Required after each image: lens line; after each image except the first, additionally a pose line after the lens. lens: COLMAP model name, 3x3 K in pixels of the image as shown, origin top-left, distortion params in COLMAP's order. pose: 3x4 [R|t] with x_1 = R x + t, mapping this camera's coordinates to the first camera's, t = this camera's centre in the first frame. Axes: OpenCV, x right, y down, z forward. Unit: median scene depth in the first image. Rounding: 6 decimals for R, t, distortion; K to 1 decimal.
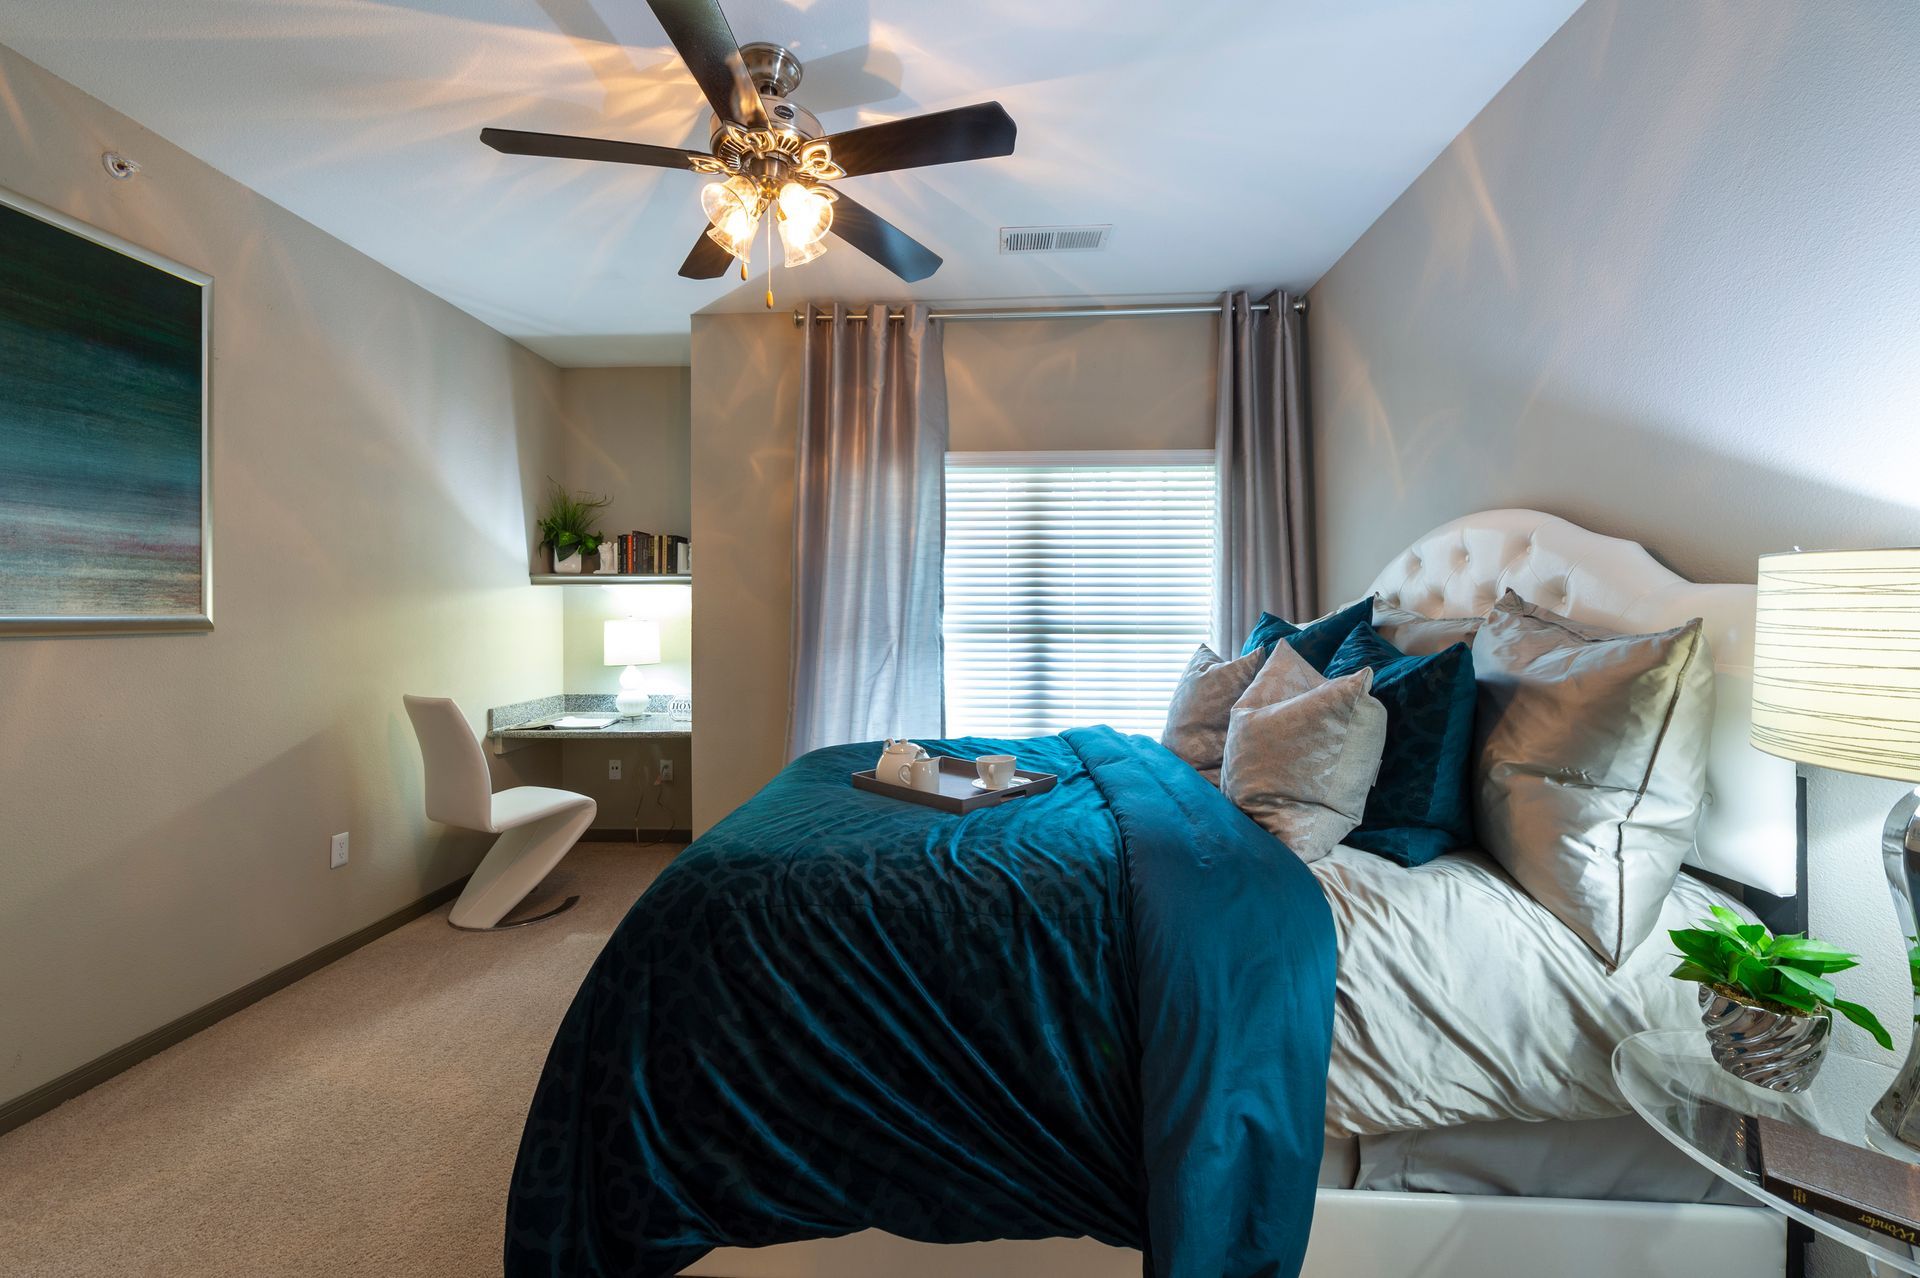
lens RADIAL K [[760.1, 0, 958.3], [0, 760.1, 610.8], [0, 0, 1]] dist [0.007347, -0.000096]
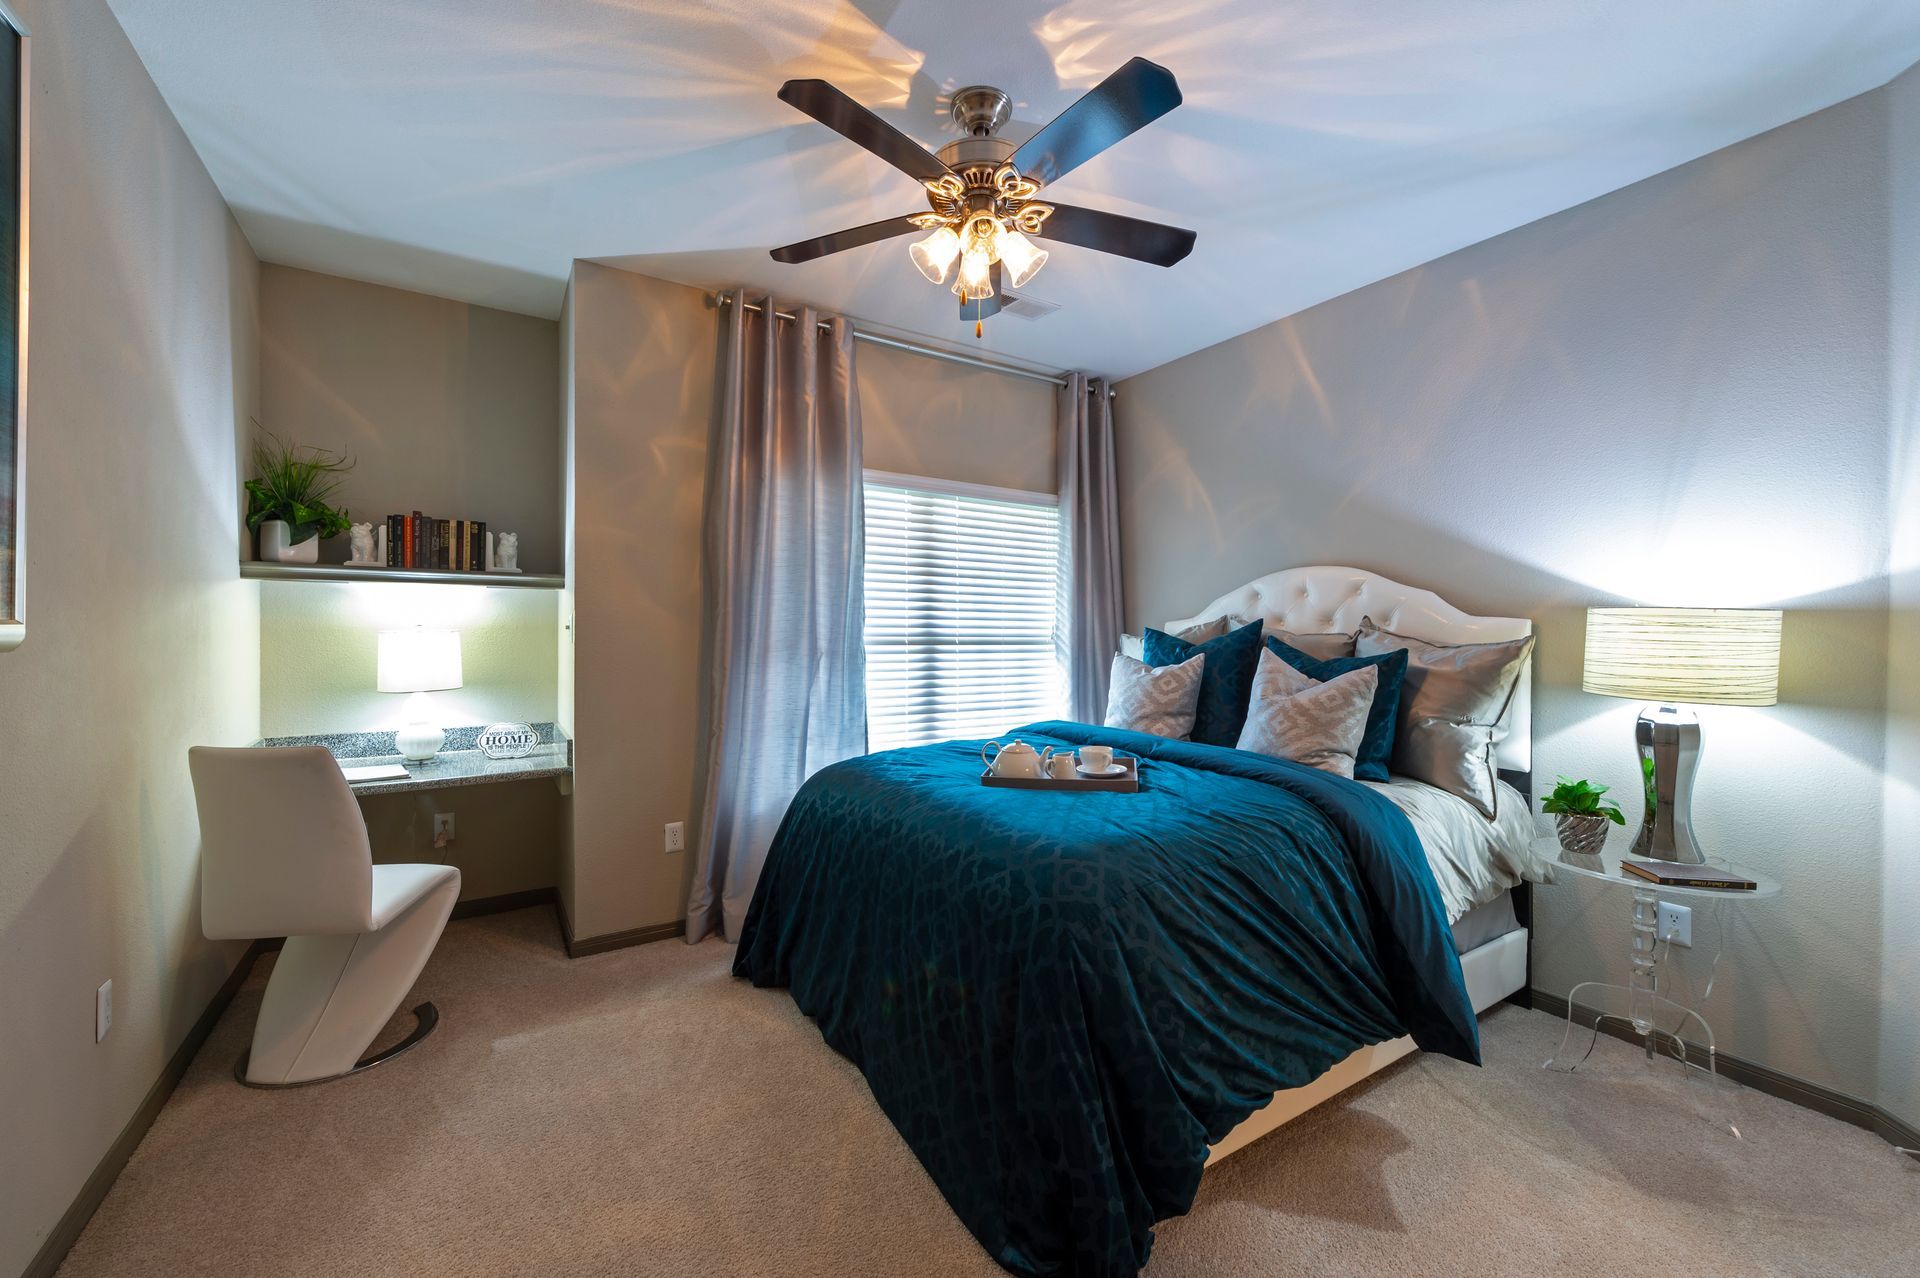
lens RADIAL K [[758.3, 0, 953.8], [0, 758.3, 623.8], [0, 0, 1]] dist [0.019787, -0.003075]
pose [[0.813084, 0.010180, 0.582057, -0.510766], [-0.011629, 0.999932, -0.001245, 0.000462], [-0.582030, -0.005756, 0.813147, 0.093483]]
